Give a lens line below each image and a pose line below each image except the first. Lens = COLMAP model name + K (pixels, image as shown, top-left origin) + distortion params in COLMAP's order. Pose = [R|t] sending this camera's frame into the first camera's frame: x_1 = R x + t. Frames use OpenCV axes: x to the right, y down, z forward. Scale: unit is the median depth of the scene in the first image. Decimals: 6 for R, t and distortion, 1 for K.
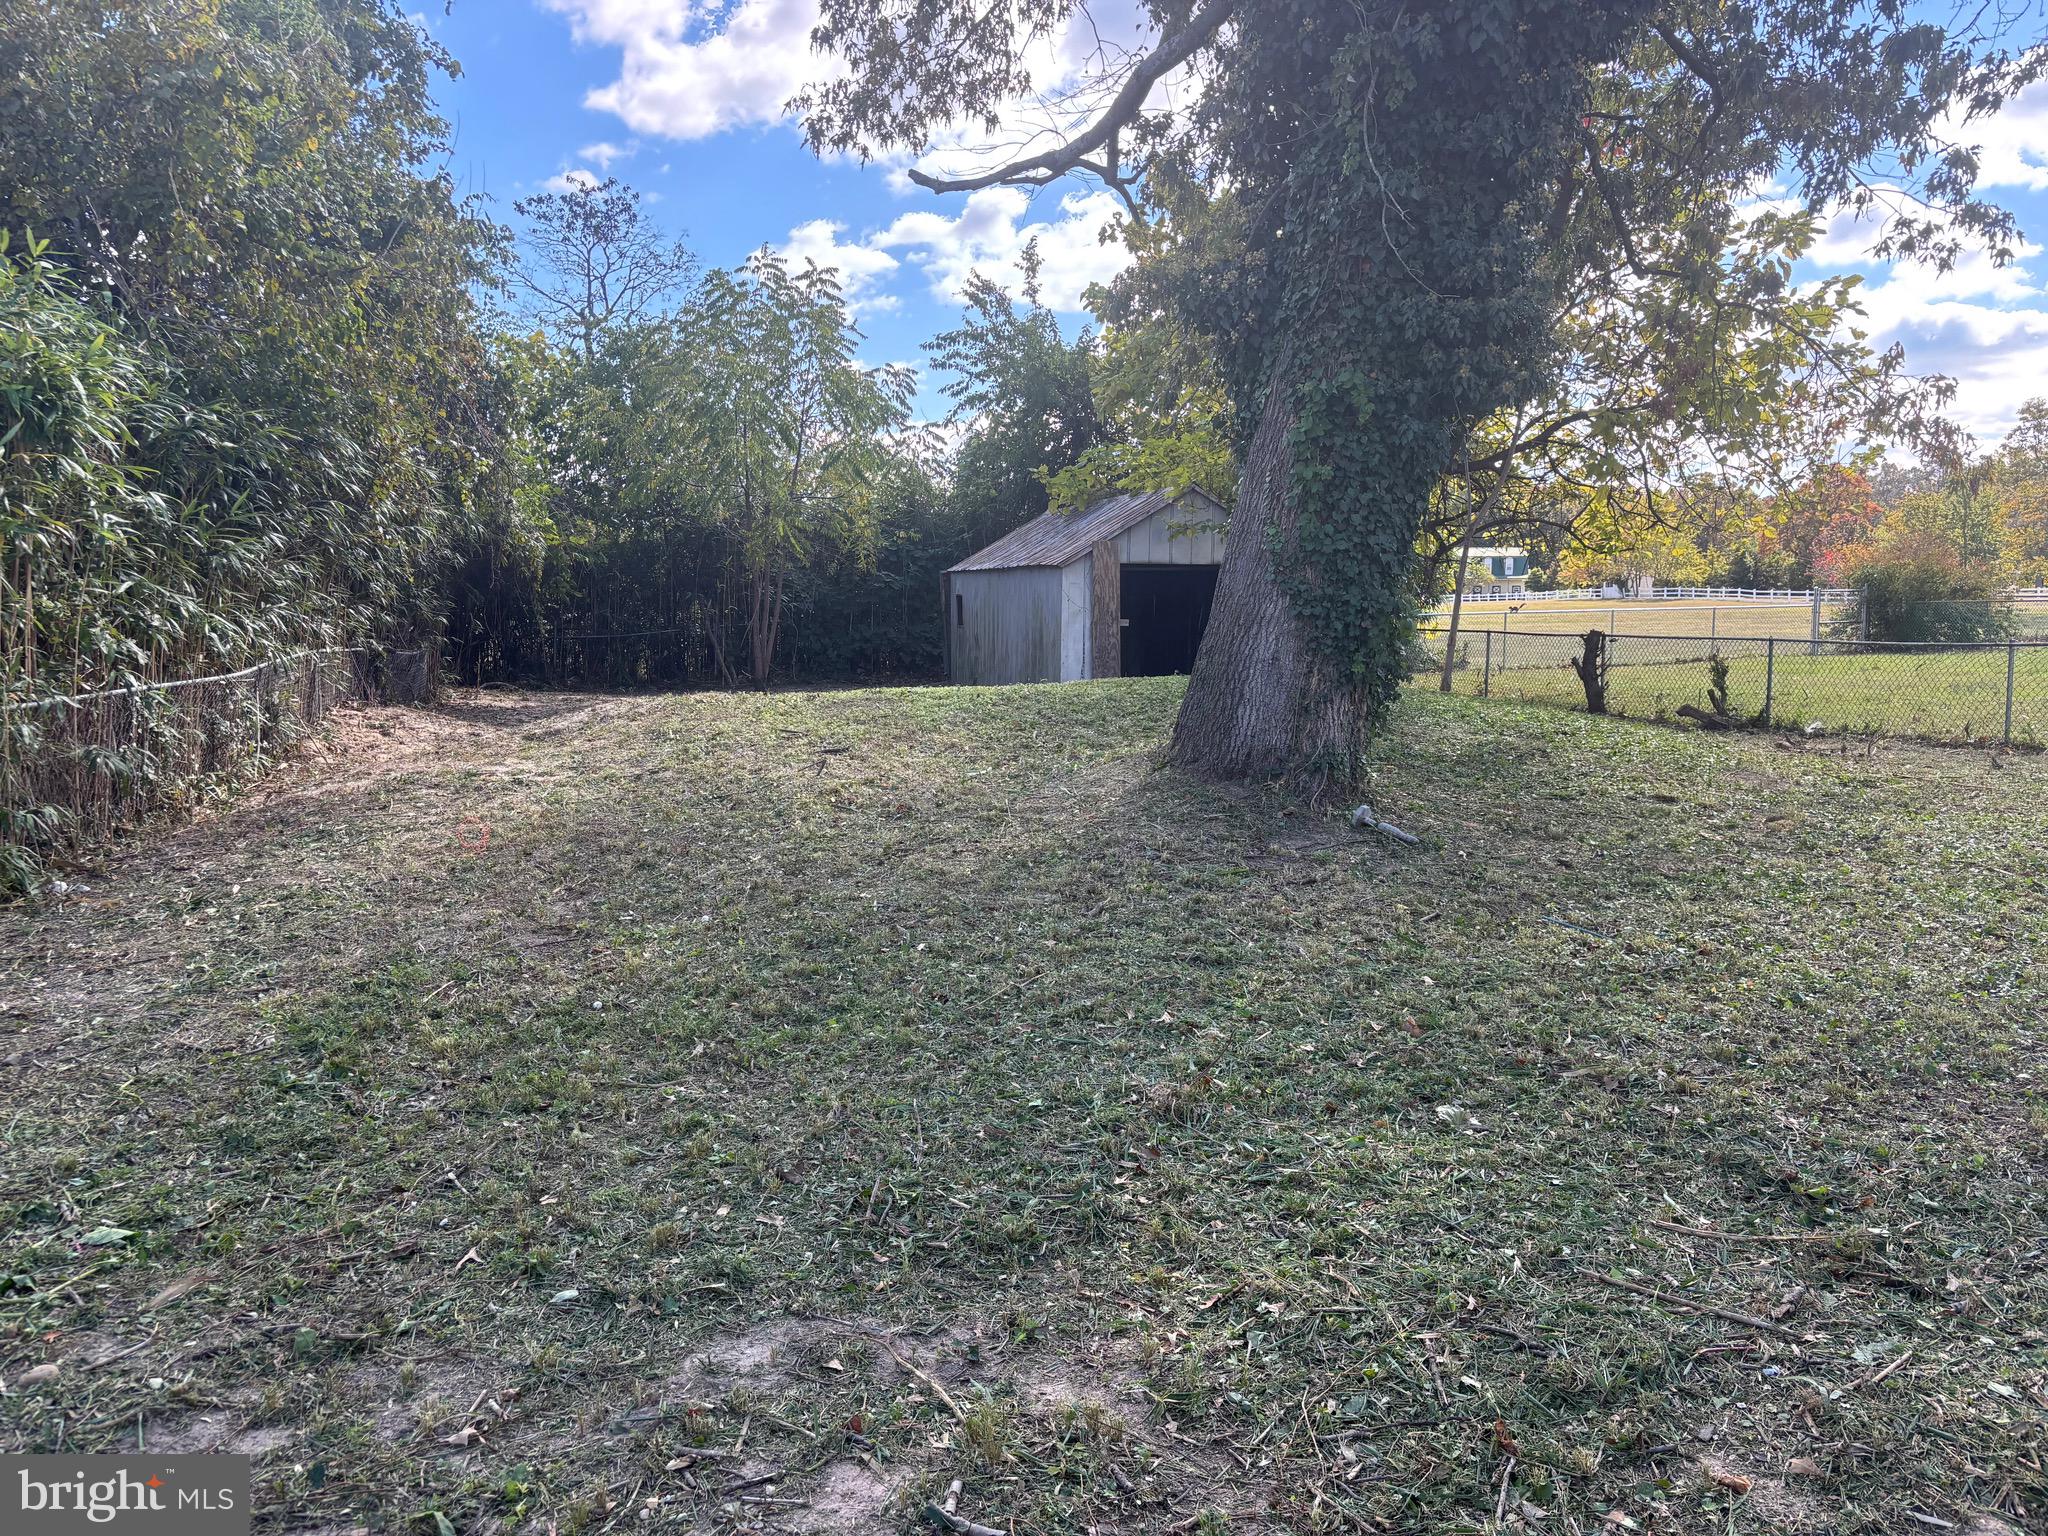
lens RADIAL K [[1589.7, 0, 1025.8], [0, 1589.7, 773.6], [0, 0, 1]] dist [0.075842, -0.071519]
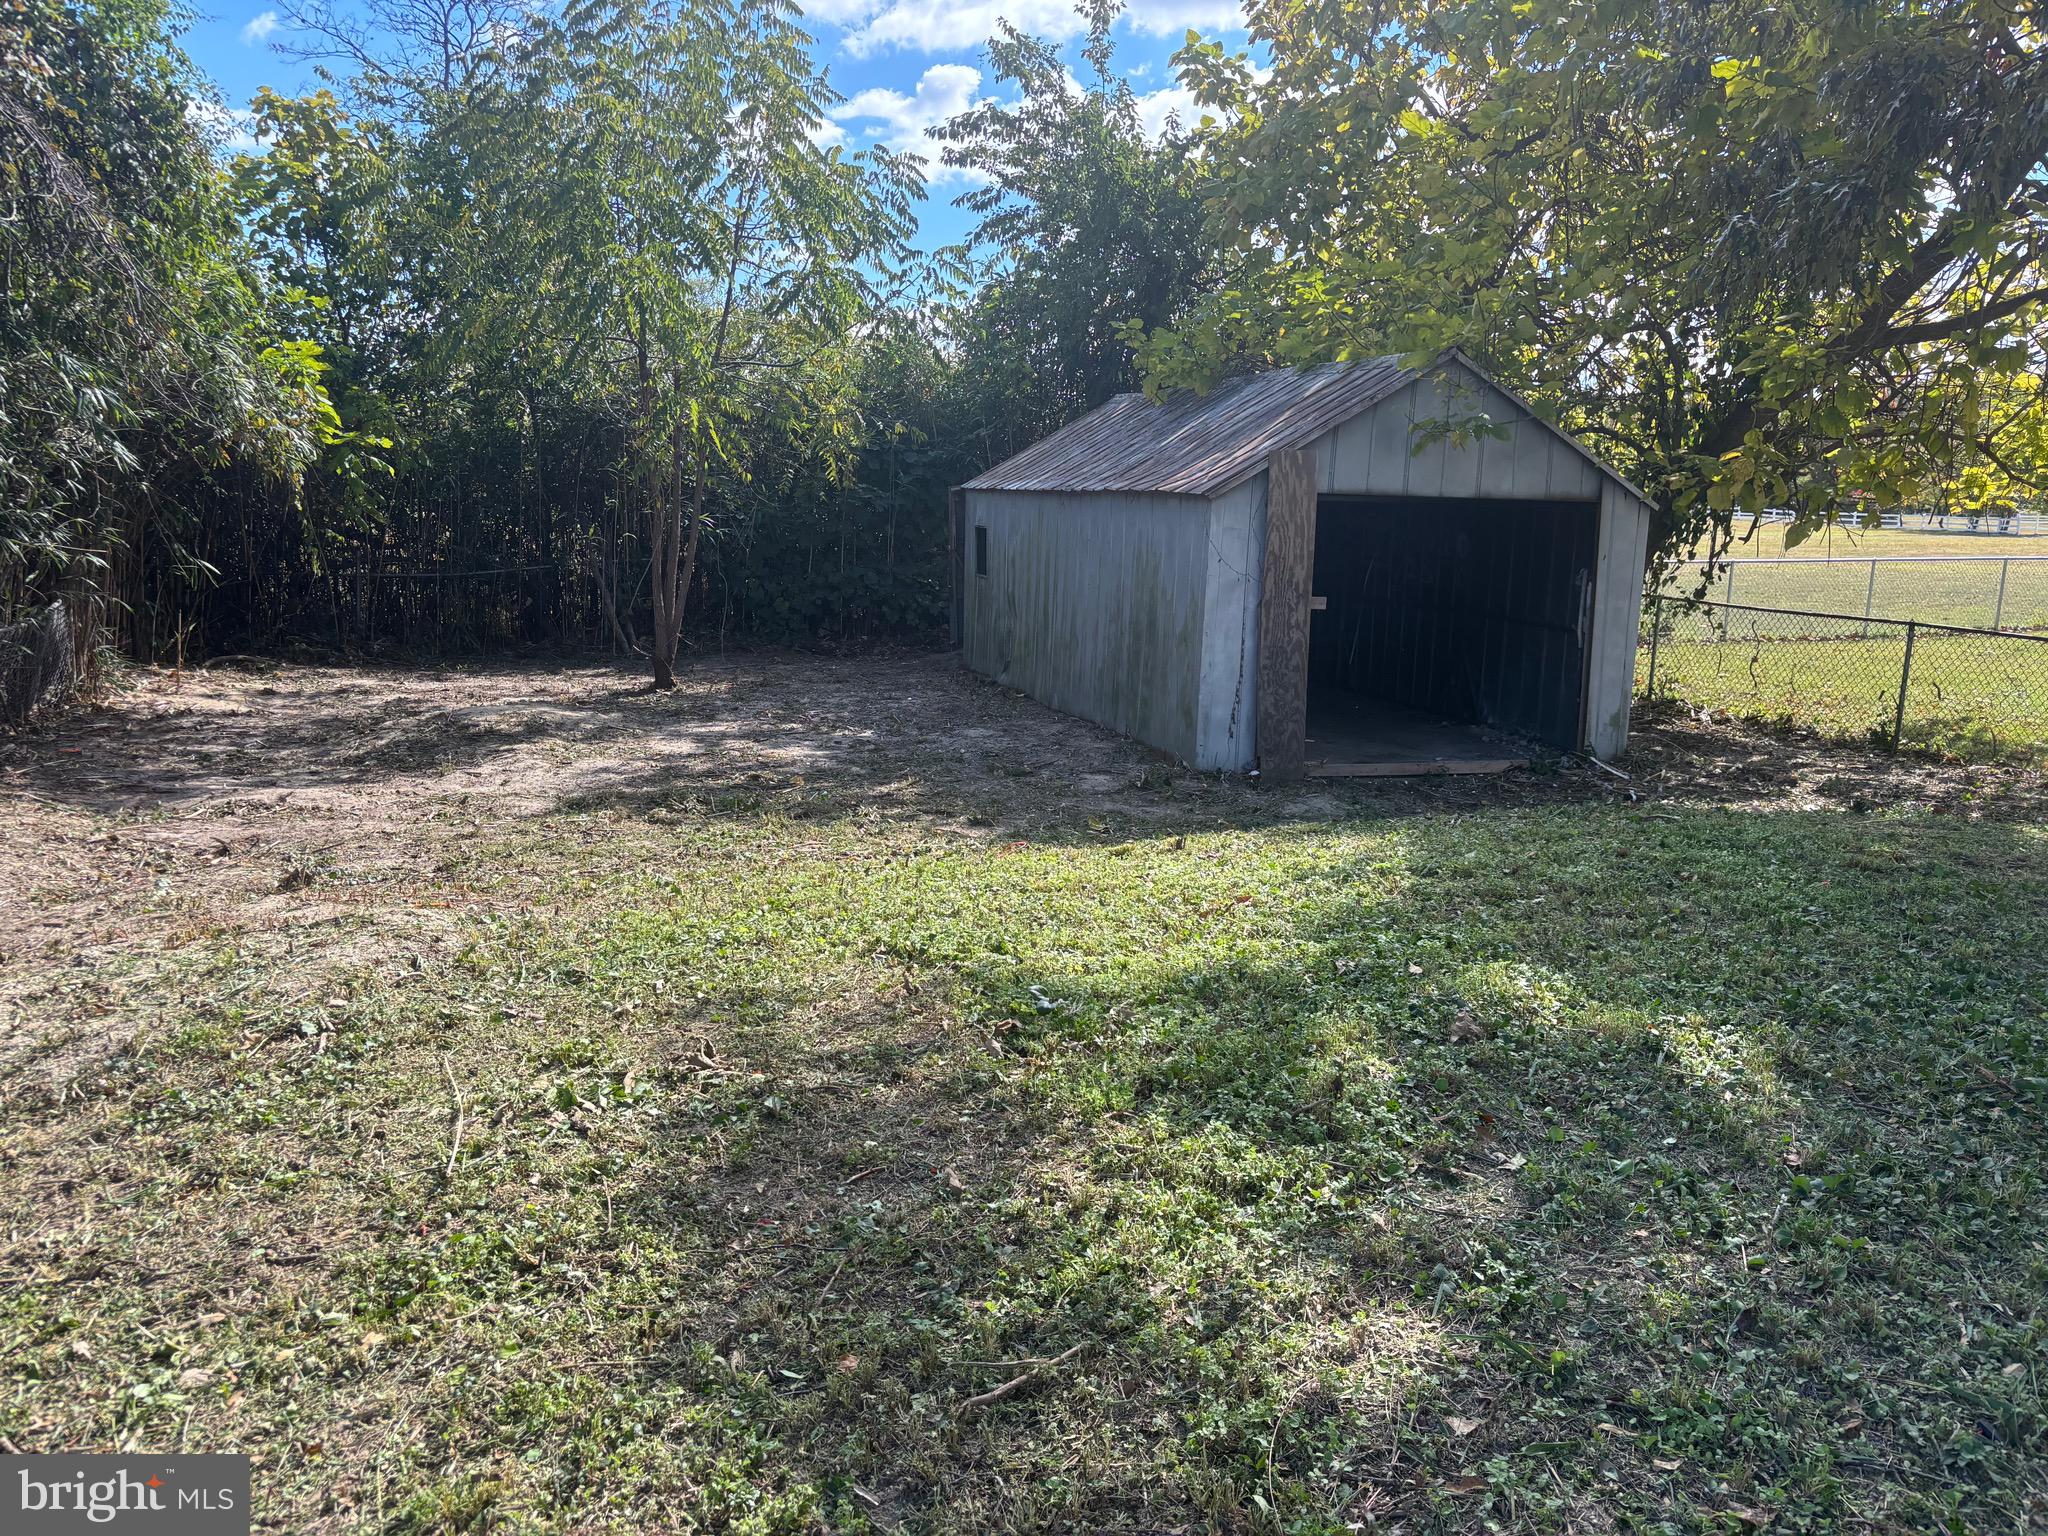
lens RADIAL K [[1589.7, 0, 1025.8], [0, 1589.7, 773.6], [0, 0, 1]] dist [0.075842, -0.071519]
pose [[0.999282, 0.020198, 0.032045, -0.043699], [-0.022152, 0.997841, 0.061827, -0.053954], [-0.030727, -0.062493, 0.997572, 0.358739]]
